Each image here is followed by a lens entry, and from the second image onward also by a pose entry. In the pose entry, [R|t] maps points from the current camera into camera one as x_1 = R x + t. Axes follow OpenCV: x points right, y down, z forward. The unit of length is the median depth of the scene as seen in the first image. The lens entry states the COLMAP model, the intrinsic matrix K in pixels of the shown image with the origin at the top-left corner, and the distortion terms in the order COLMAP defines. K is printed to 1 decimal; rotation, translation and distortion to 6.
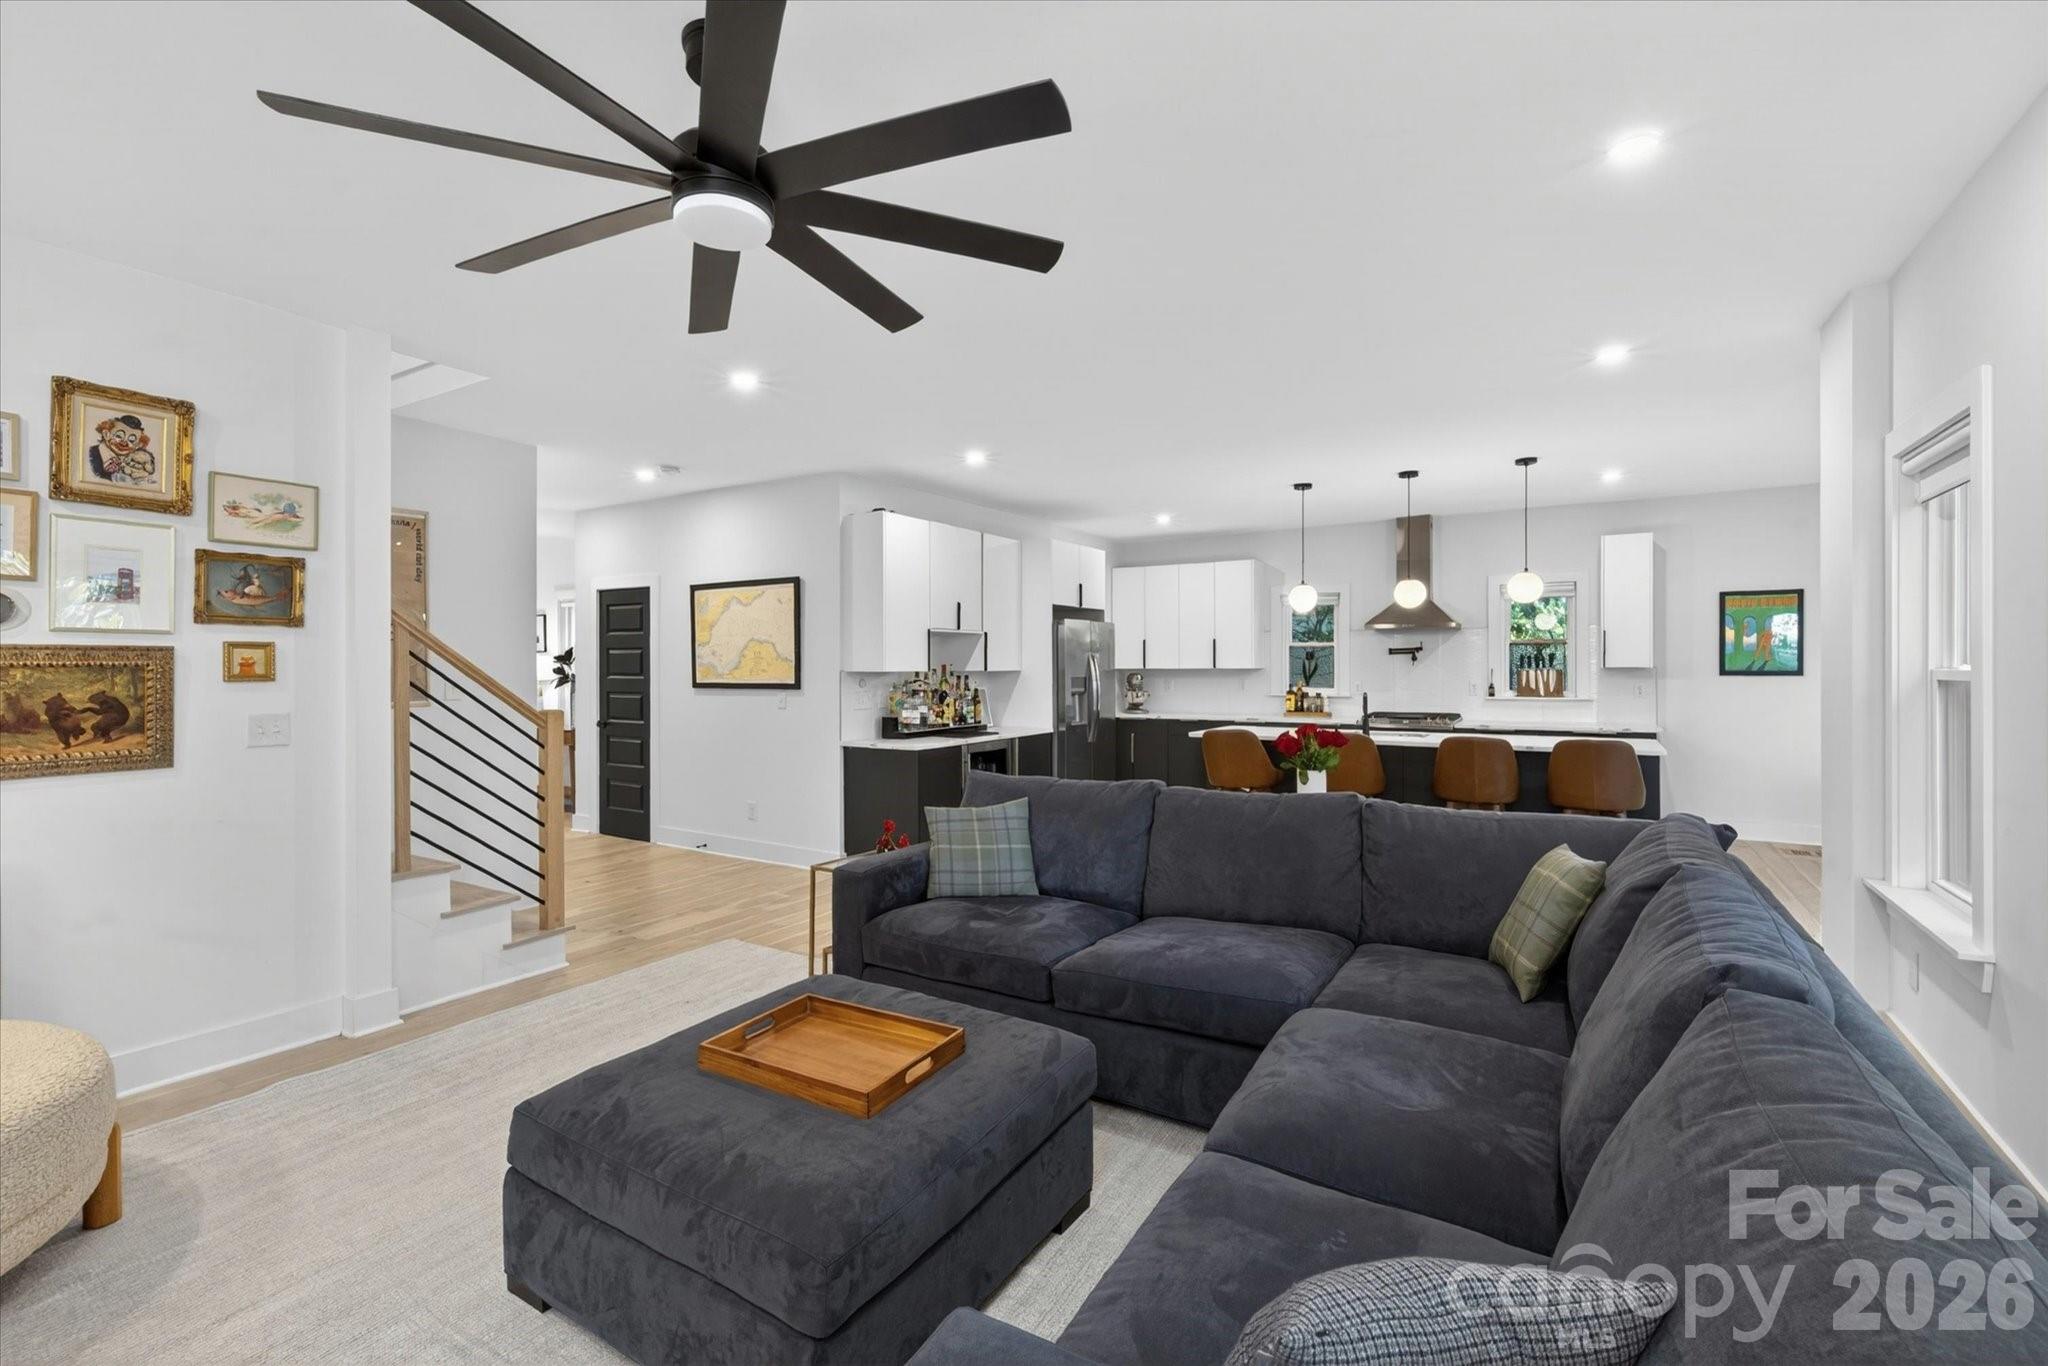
lens RADIAL K [[893.5, 0, 1019.8], [0, 893.5, 672.7], [0, 0, 1]] dist [-0.002206, -0.000009]
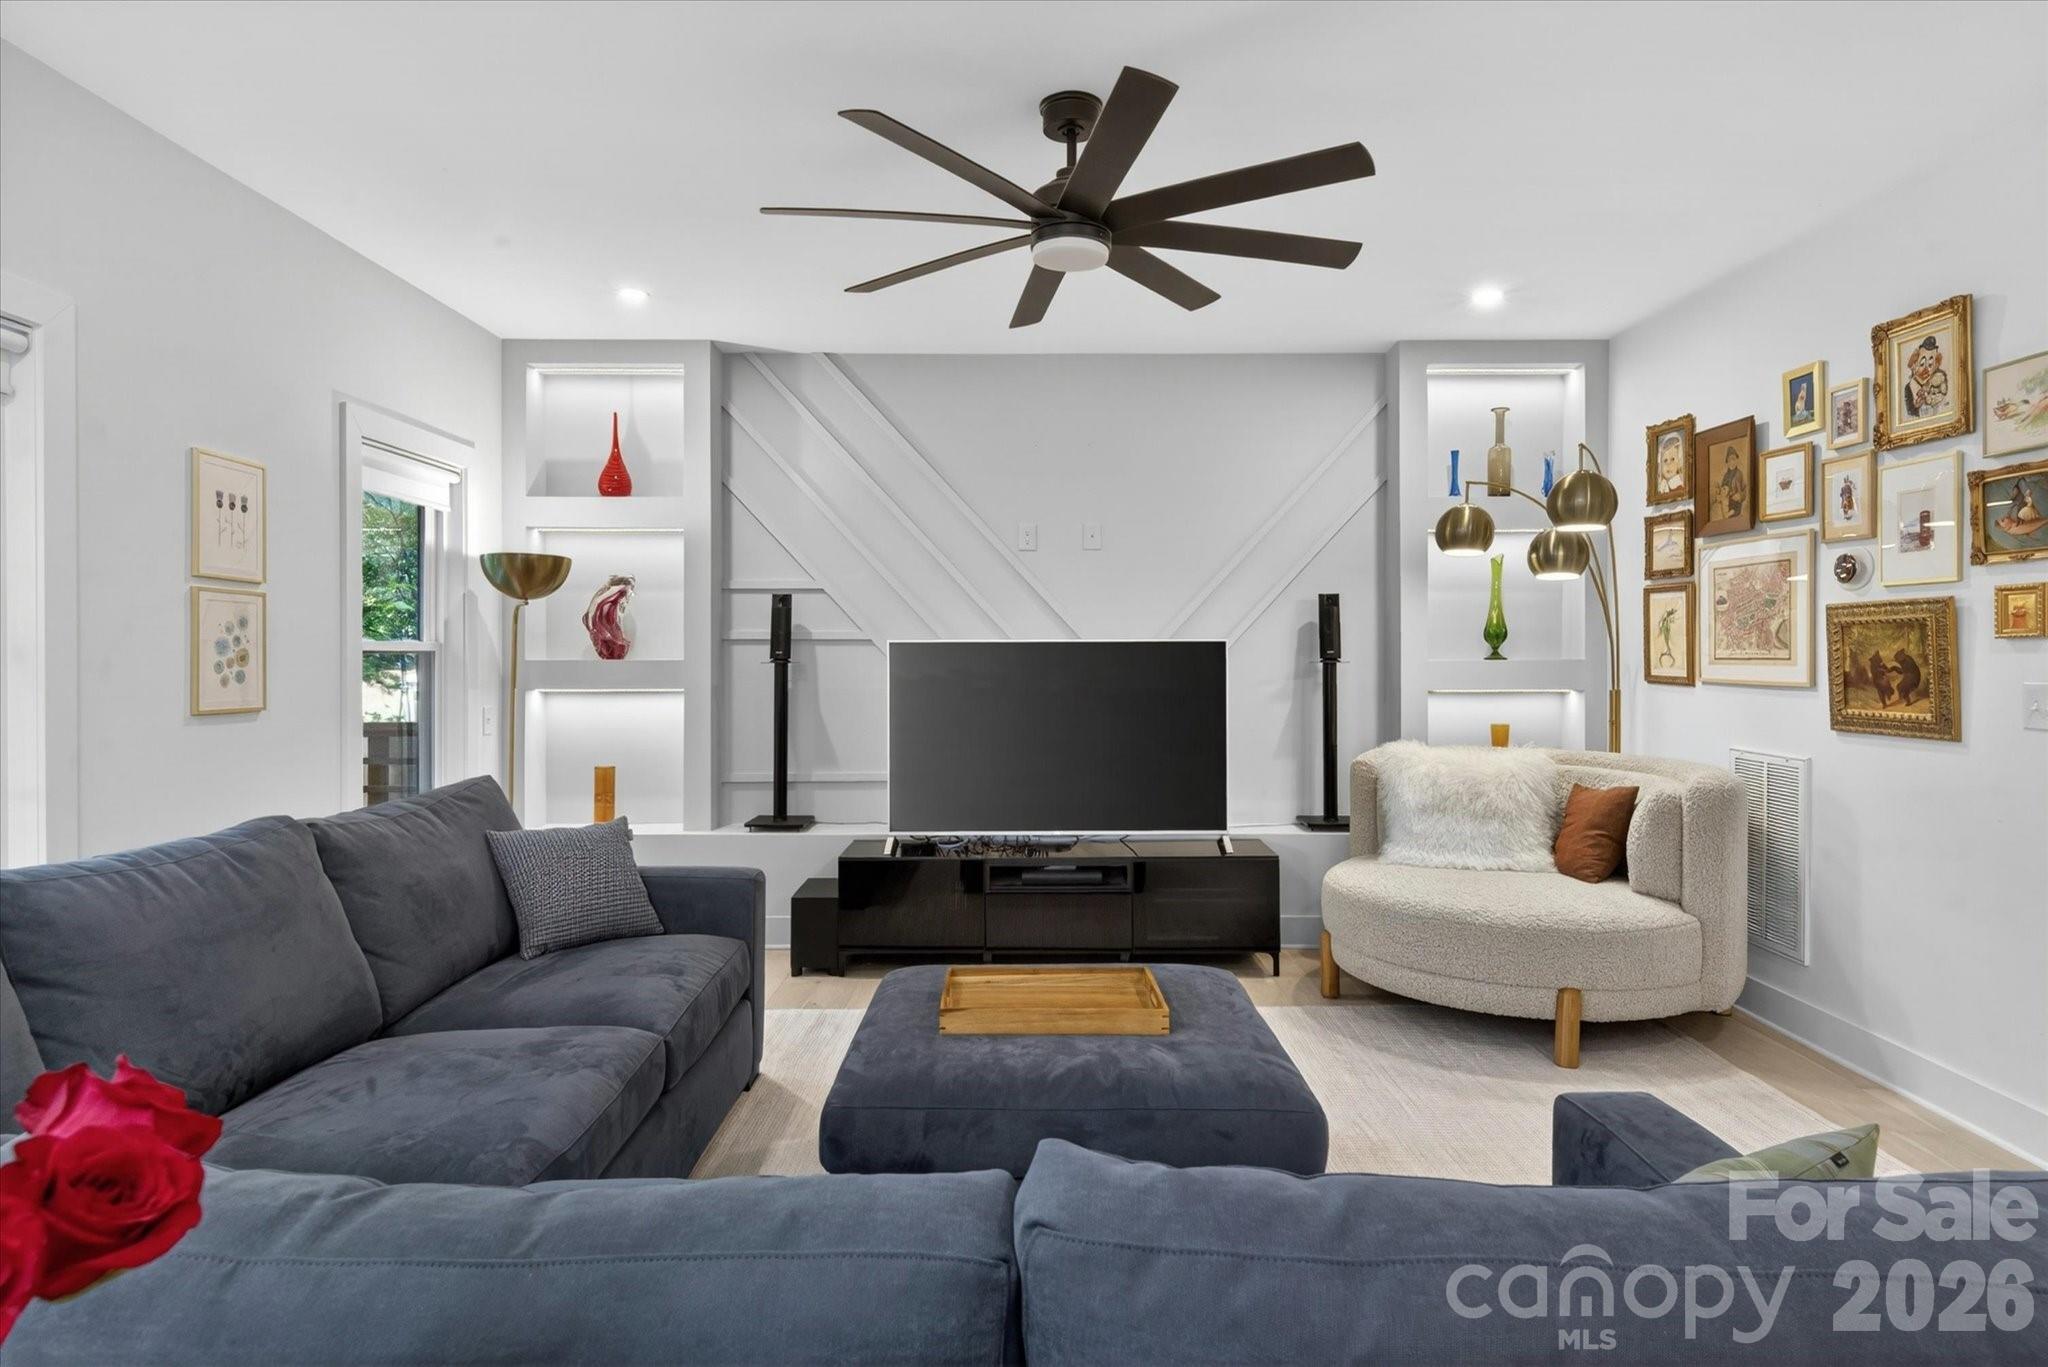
lens RADIAL K [[1119.5, 0, 1032.9], [0, 1119.5, 652.3], [0, 0, 1]] dist [0.027788, -0.001304]
pose [[-0.849858, 0.005540, -0.526983, 0.319879], [0.004802, 0.999985, 0.002769, 0.014844], [0.526990, -0.000177, -0.849871, 1.360338]]
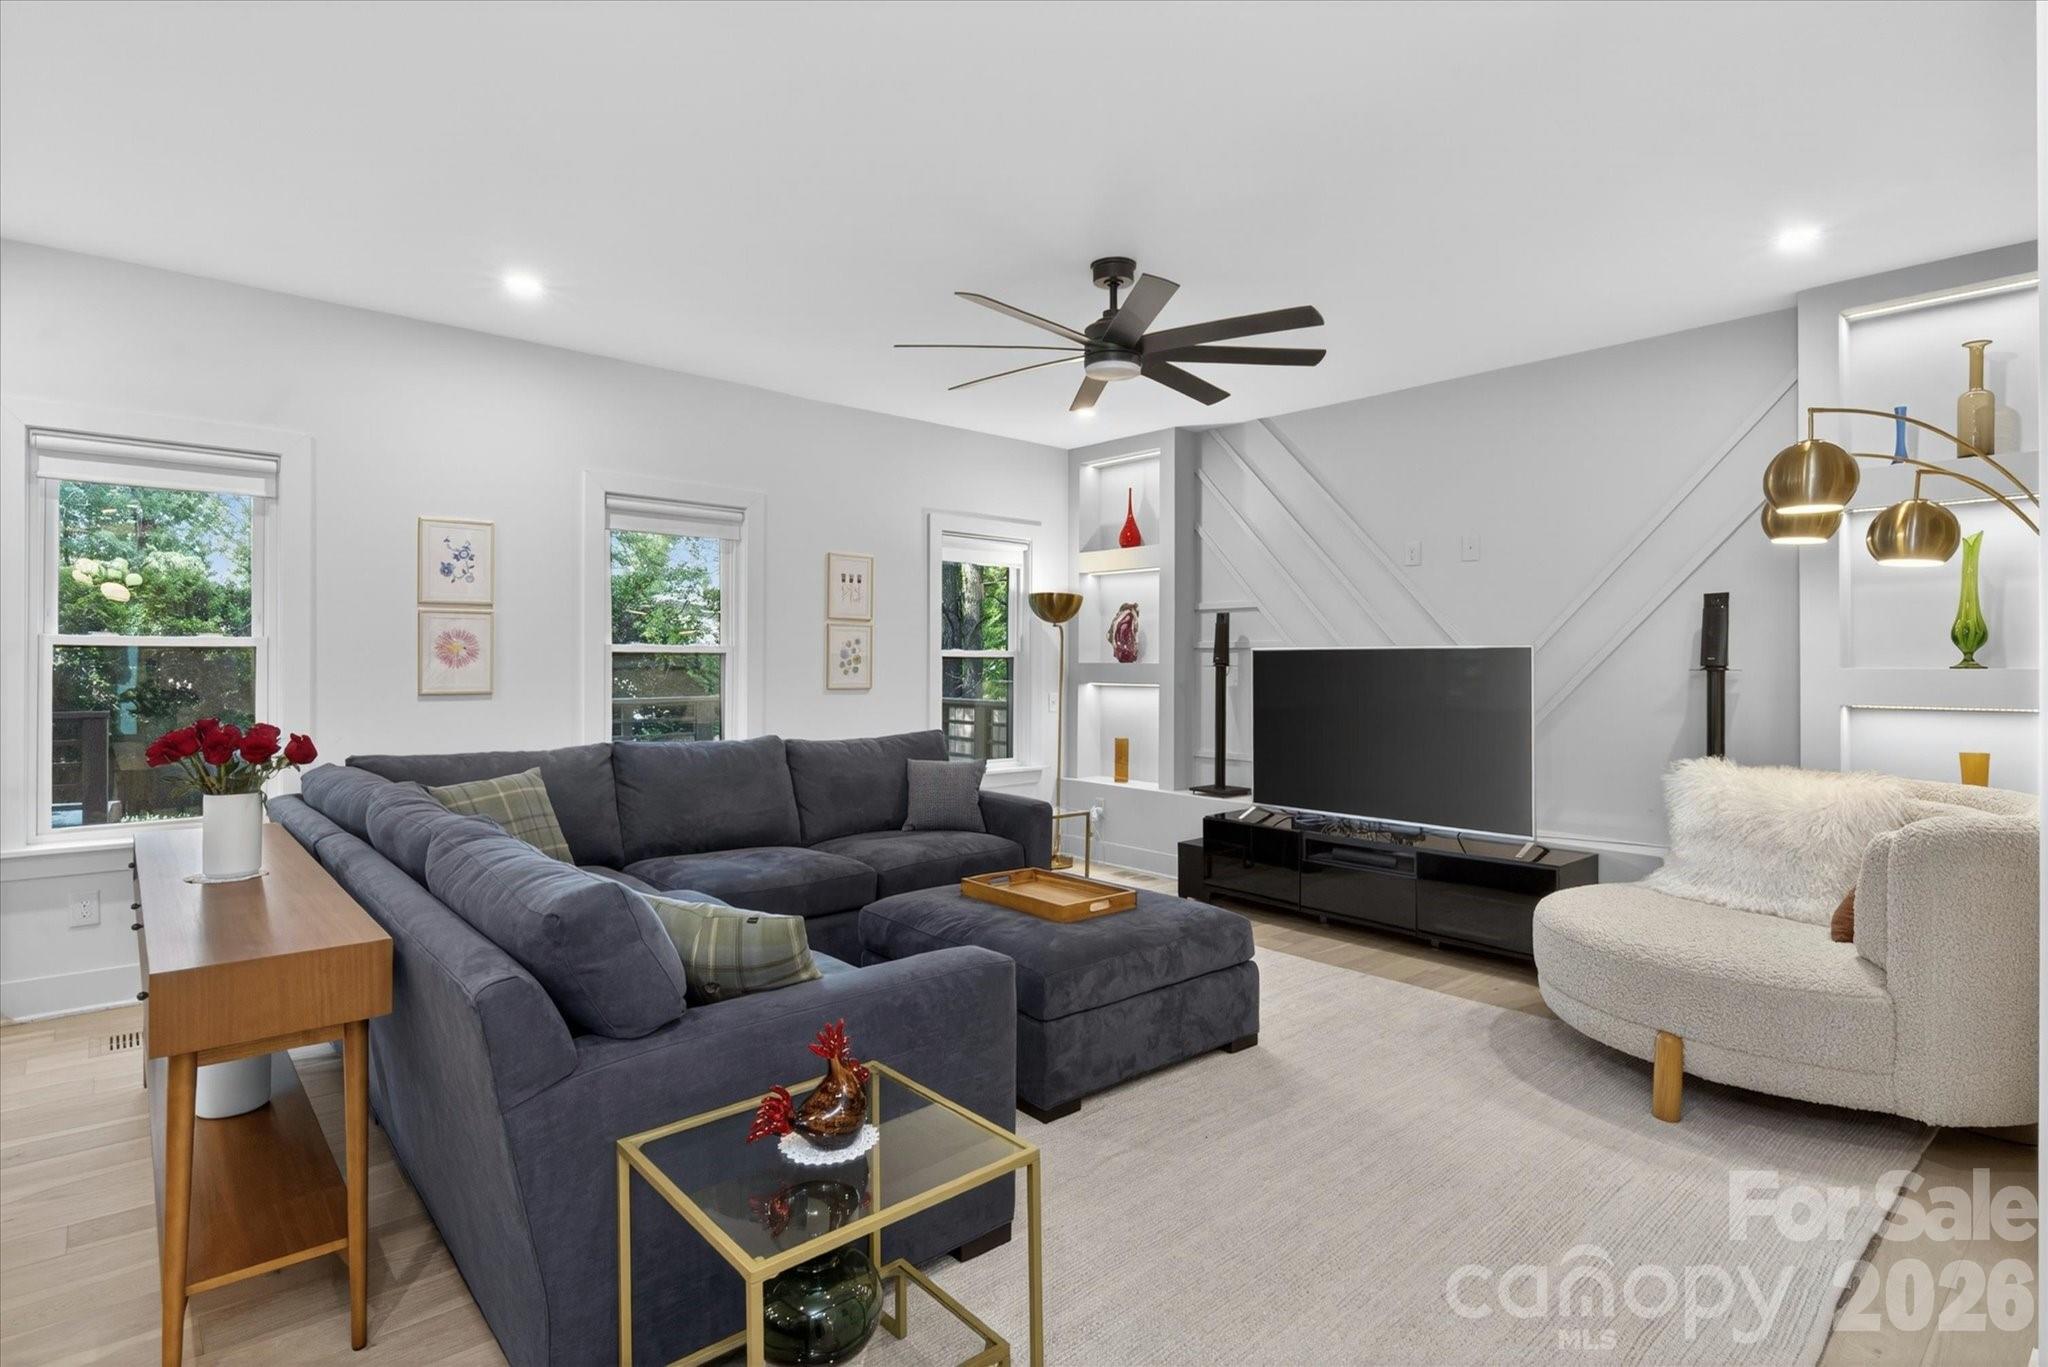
lens RADIAL K [[1022.6, 0, 1015.4], [0, 1022.6, 654.0], [0, 0, 1]] dist [0.000036, 0.000120]
pose [[-0.956772, 0.004146, 0.290809, -0.418642], [0.002230, 0.999974, -0.006921, 0.021945], [-0.290830, -0.005973, -0.956756, 1.727358]]
